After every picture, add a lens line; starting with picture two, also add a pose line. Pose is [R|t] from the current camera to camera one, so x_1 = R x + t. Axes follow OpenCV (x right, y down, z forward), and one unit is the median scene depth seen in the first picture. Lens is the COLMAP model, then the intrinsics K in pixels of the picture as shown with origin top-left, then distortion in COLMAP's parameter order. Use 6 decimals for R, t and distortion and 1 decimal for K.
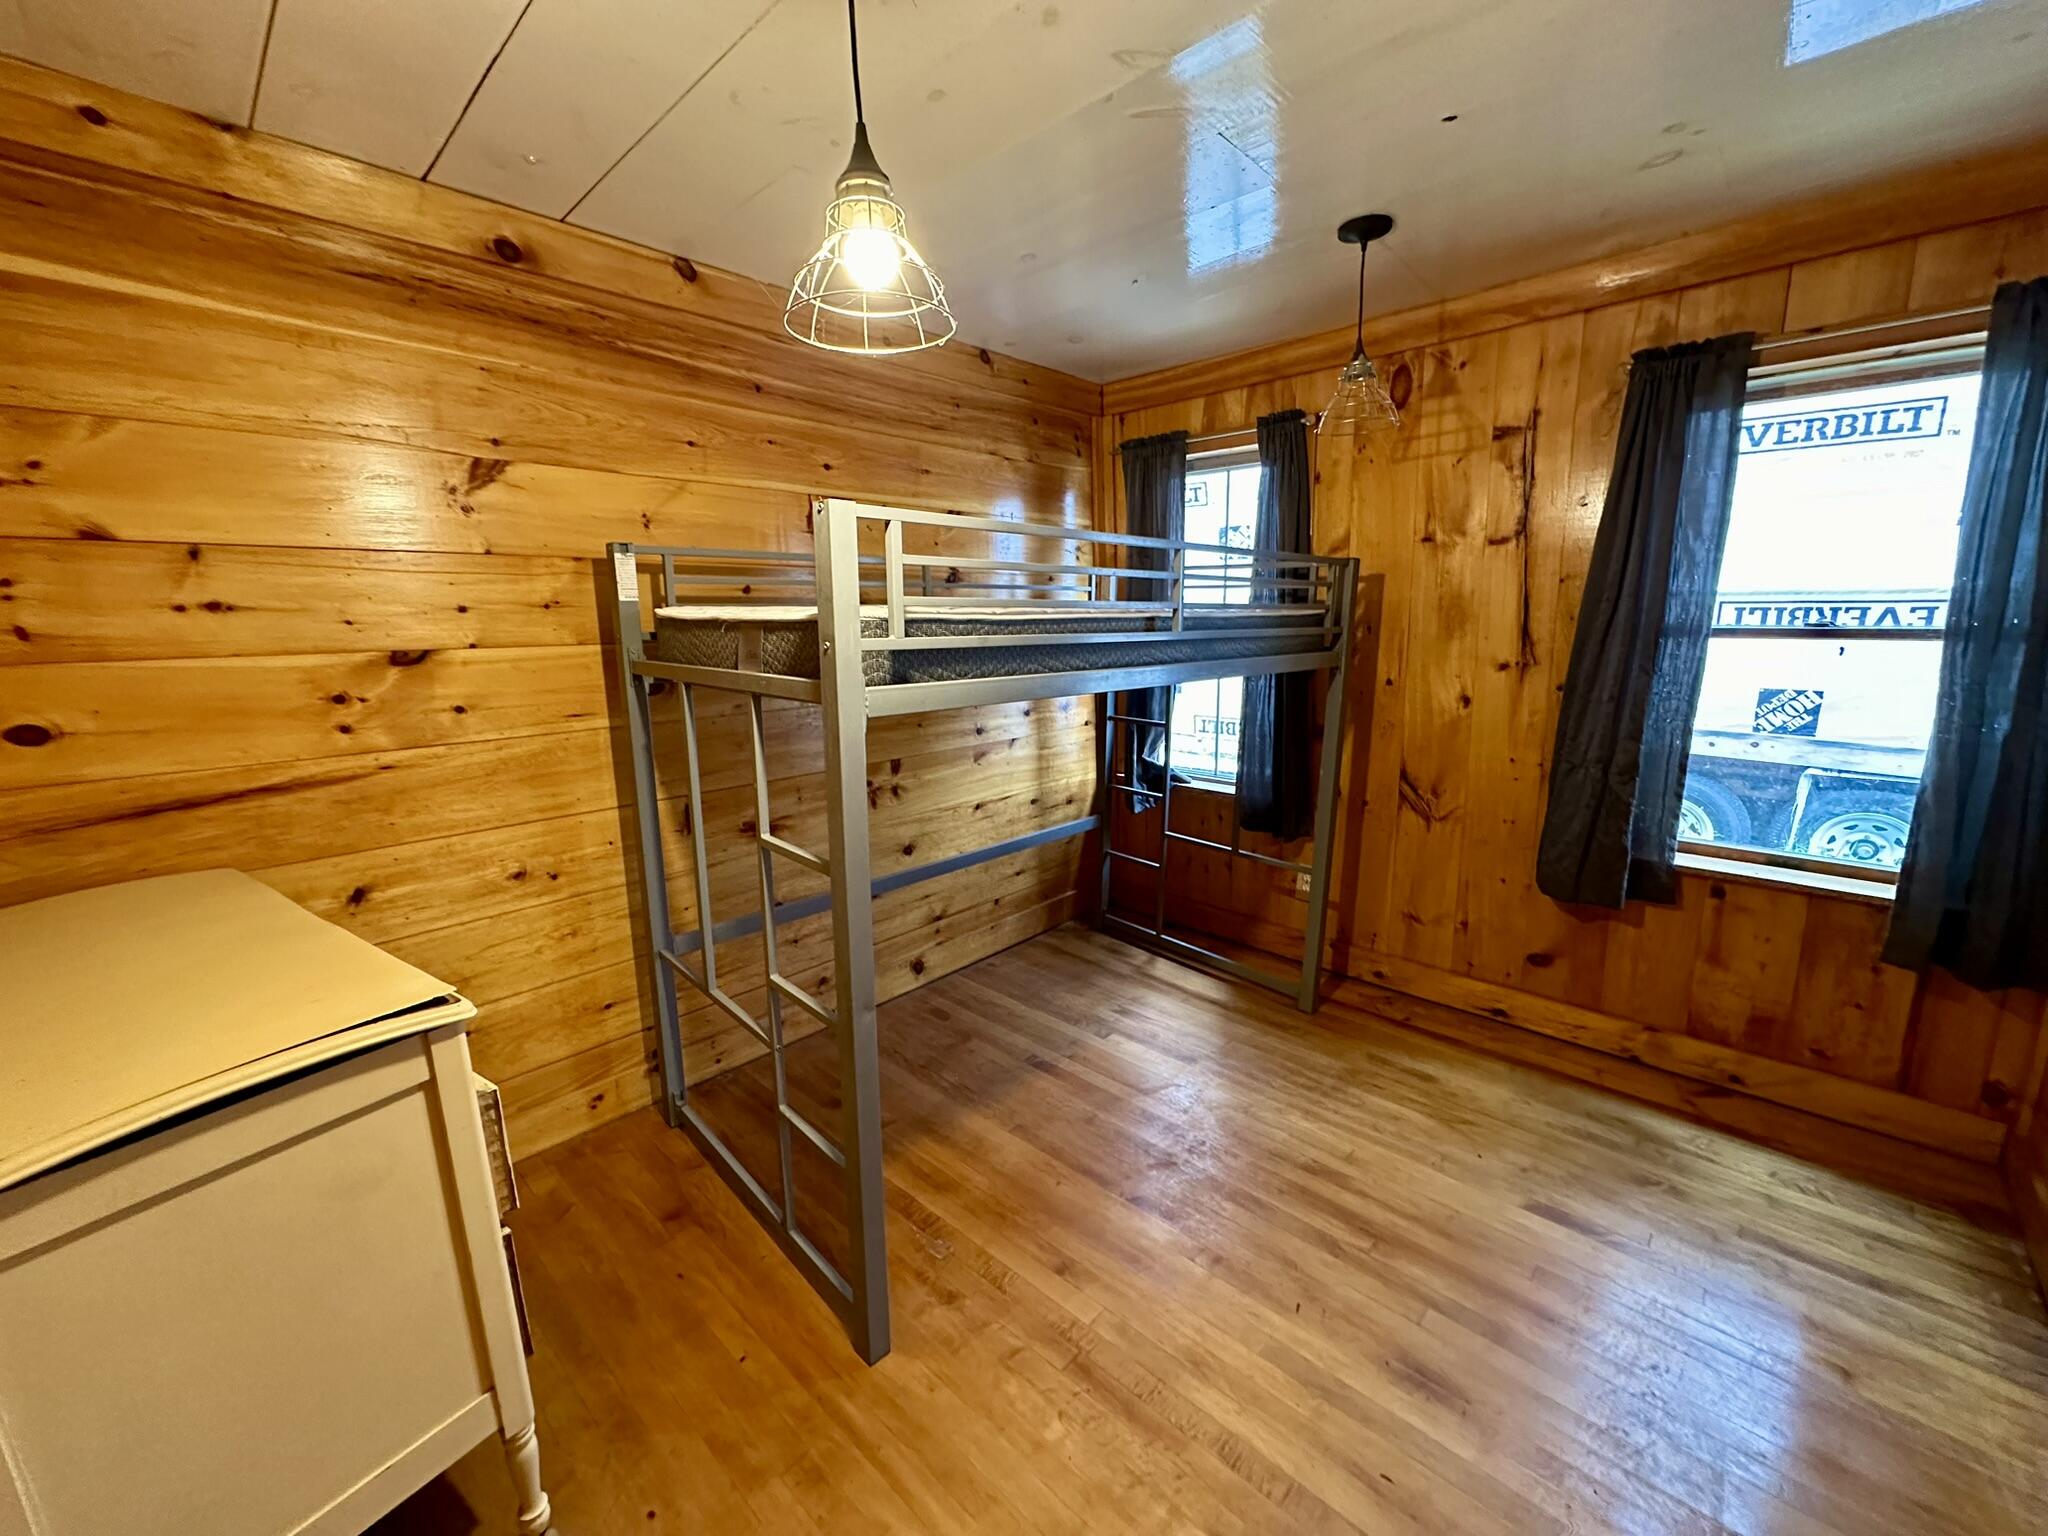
lens RADIAL K [[813.5, 0, 1025.1], [0, 813.5, 770.2], [0, 0, 1]] dist [-0.005542, 0.001242]
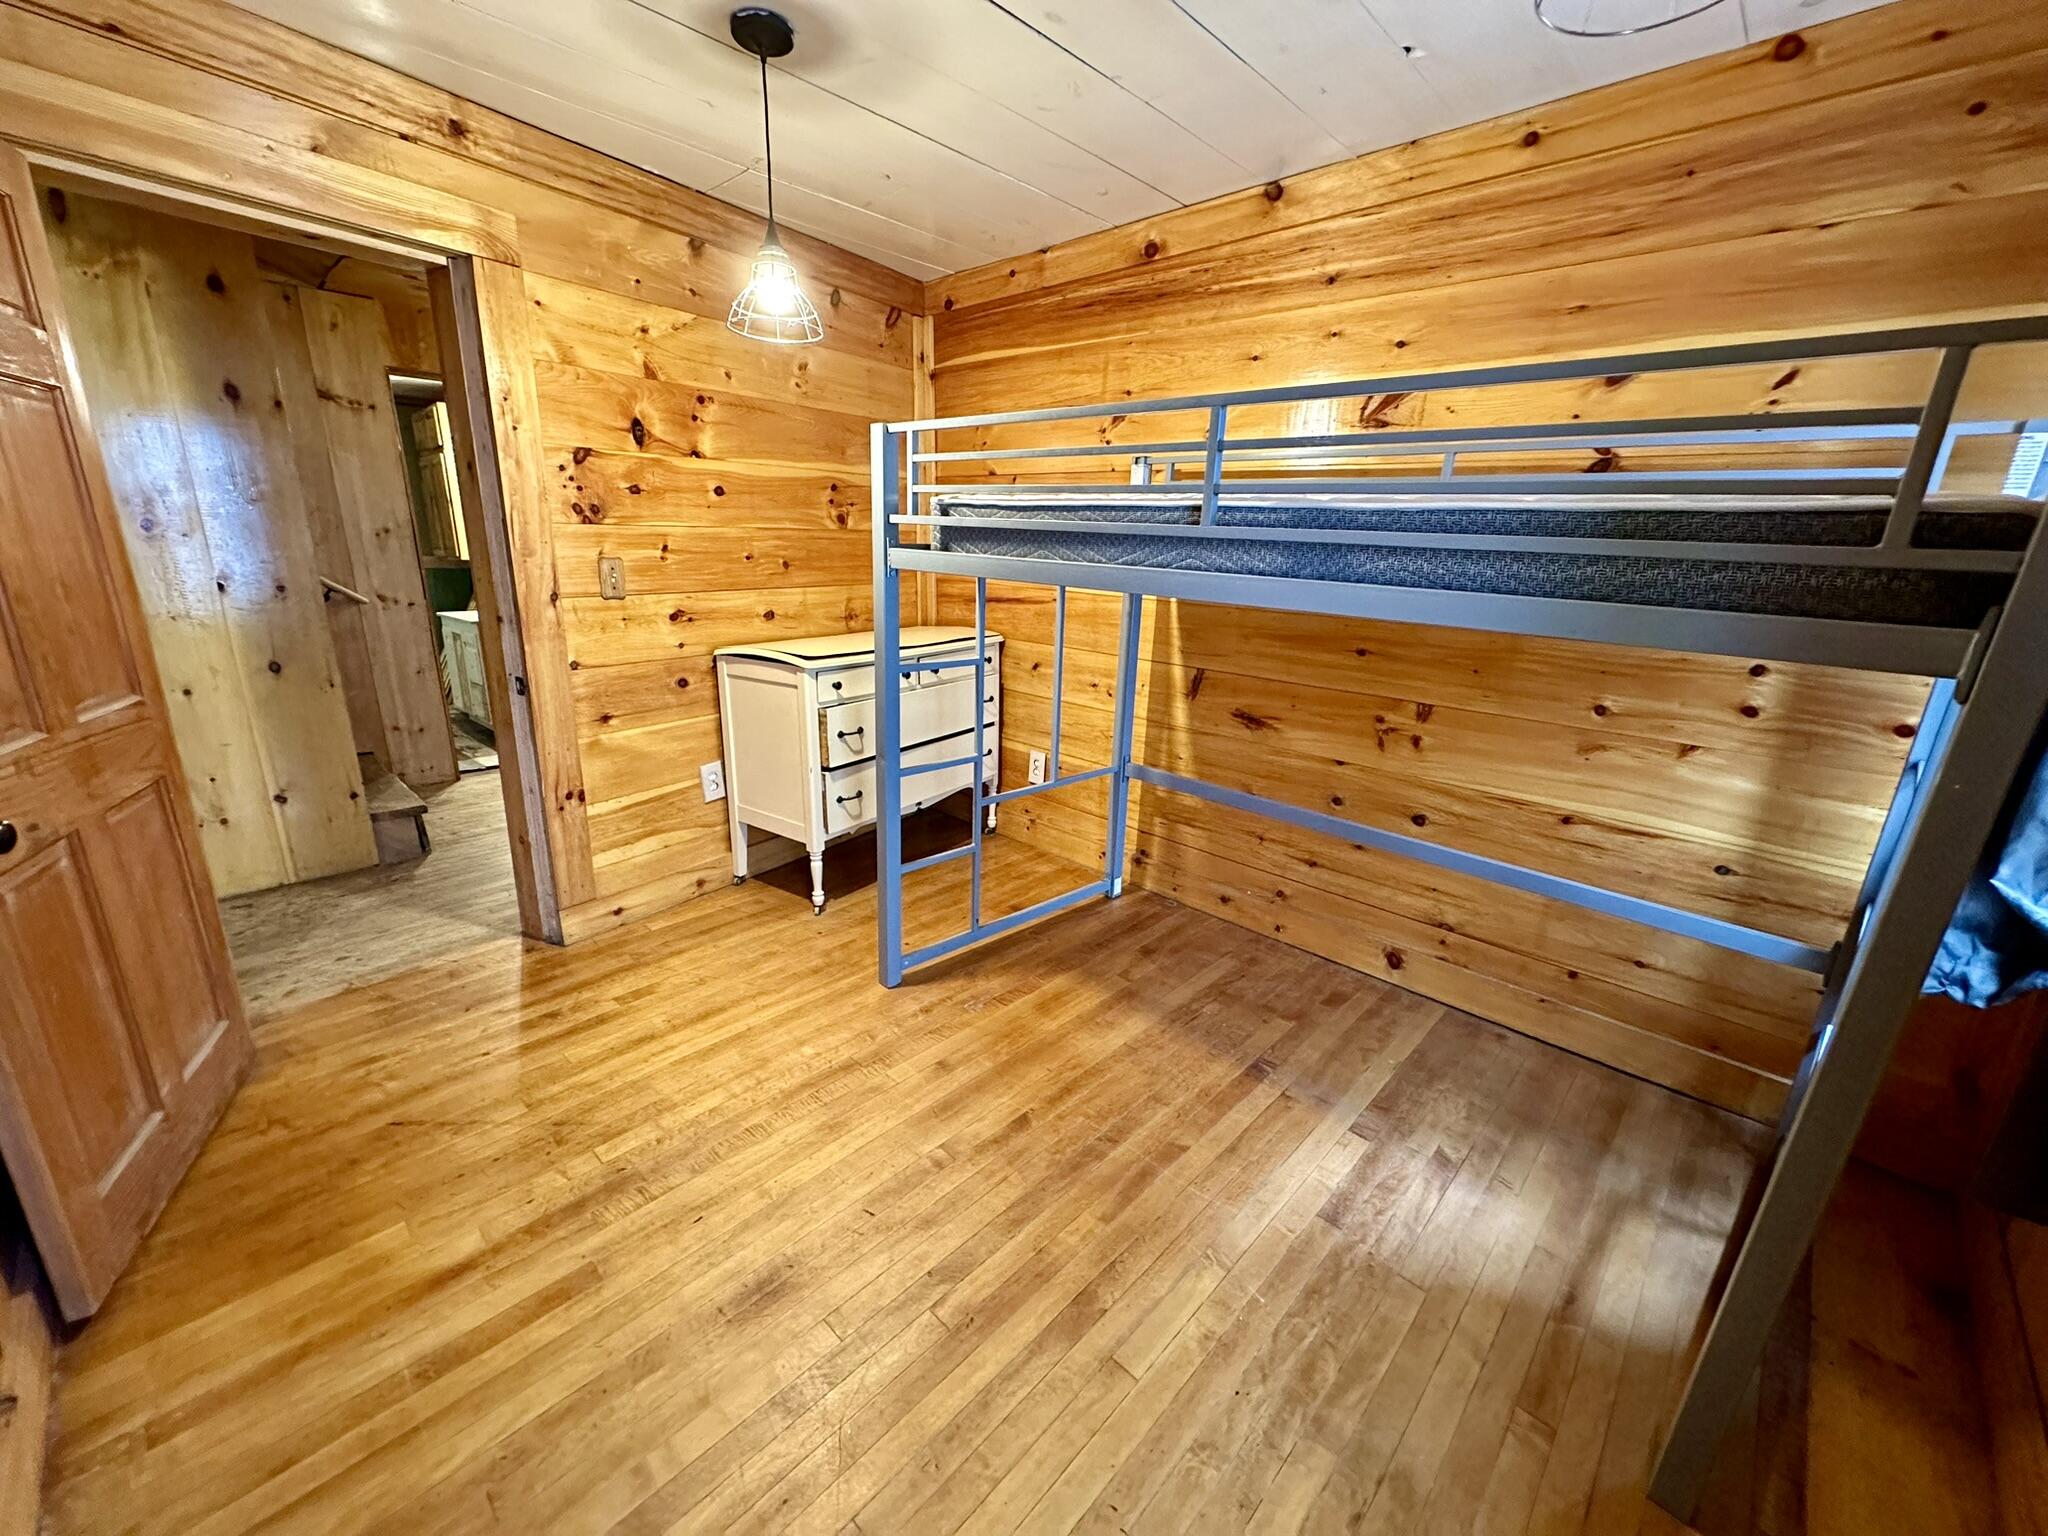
lens RADIAL K [[813.5, 0, 1023.7], [0, 813.5, 776.4], [0, 0, 1]] dist [-0.005542, 0.001242]
pose [[-0.015571, 0.293500, -0.955832, 0.821288], [-0.225356, 0.930321, 0.289338, -0.115181], [0.974152, 0.219908, 0.051656, 0.744513]]
